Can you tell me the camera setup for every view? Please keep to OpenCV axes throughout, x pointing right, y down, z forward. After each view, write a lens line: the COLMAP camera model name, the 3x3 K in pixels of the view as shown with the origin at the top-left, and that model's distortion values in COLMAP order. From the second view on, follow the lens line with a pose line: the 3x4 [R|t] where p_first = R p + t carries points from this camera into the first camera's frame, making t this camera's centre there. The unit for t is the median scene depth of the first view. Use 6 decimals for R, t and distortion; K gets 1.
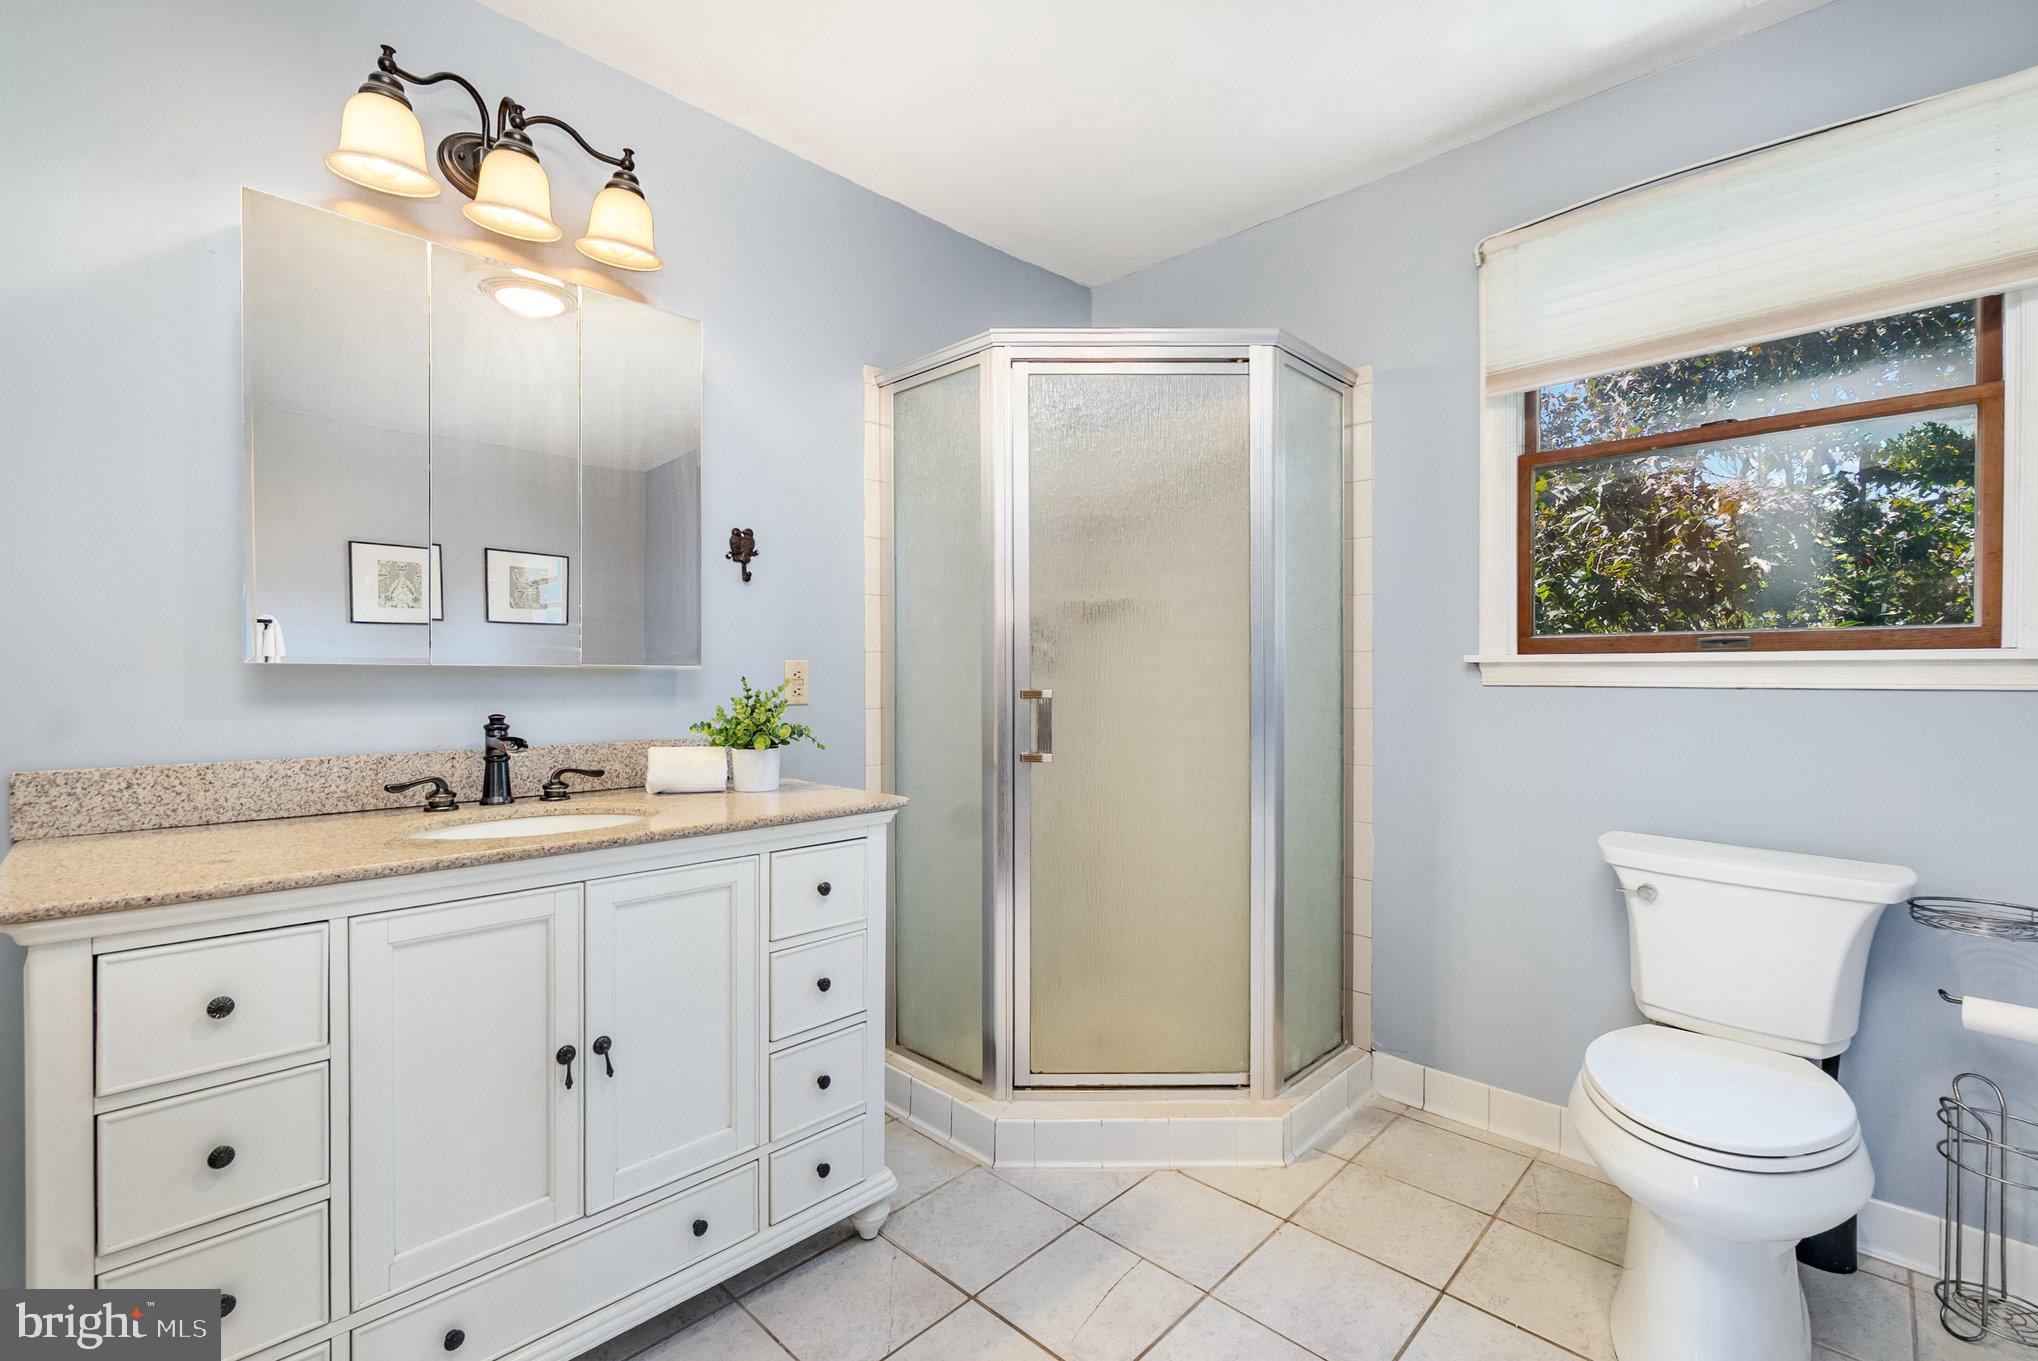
lens RADIAL K [[899.1, 0, 1025.1], [0, 899.1, 678.0], [0, 0, 1]] dist [-0.001189, 0.000295]
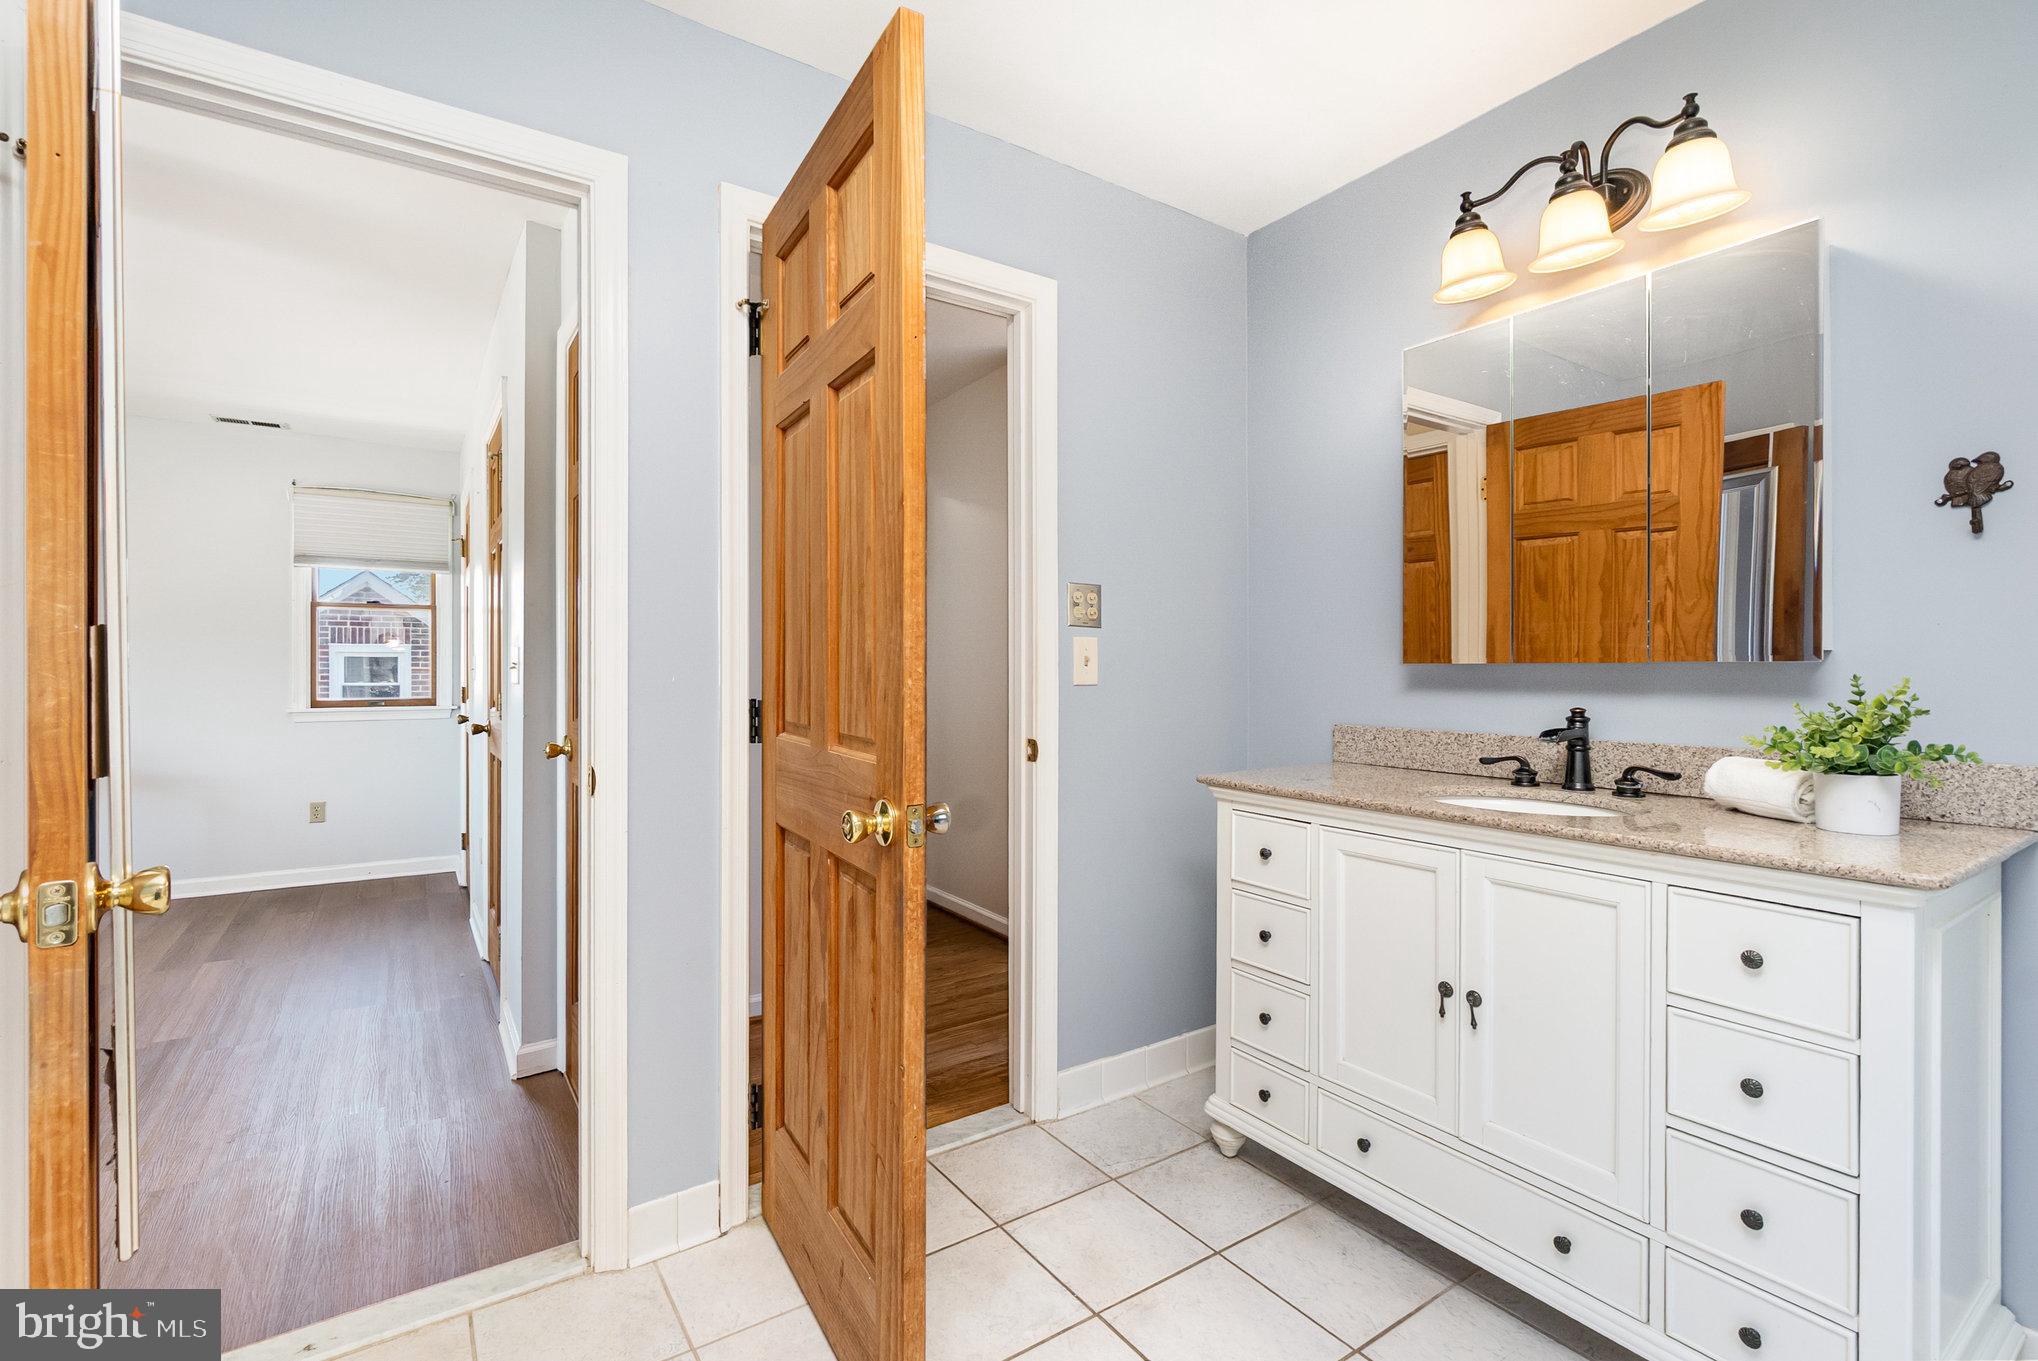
lens RADIAL K [[899.1, 0, 1021.3], [0, 899.1, 681.4], [0, 0, 1]] dist [-0.001189, 0.000295]
pose [[-0.200797, 0.007267, -0.979606, 0.648118], [-0.008213, 0.999925, 0.009101, 0.003758], [0.979598, 0.009873, -0.200723, 0.579595]]
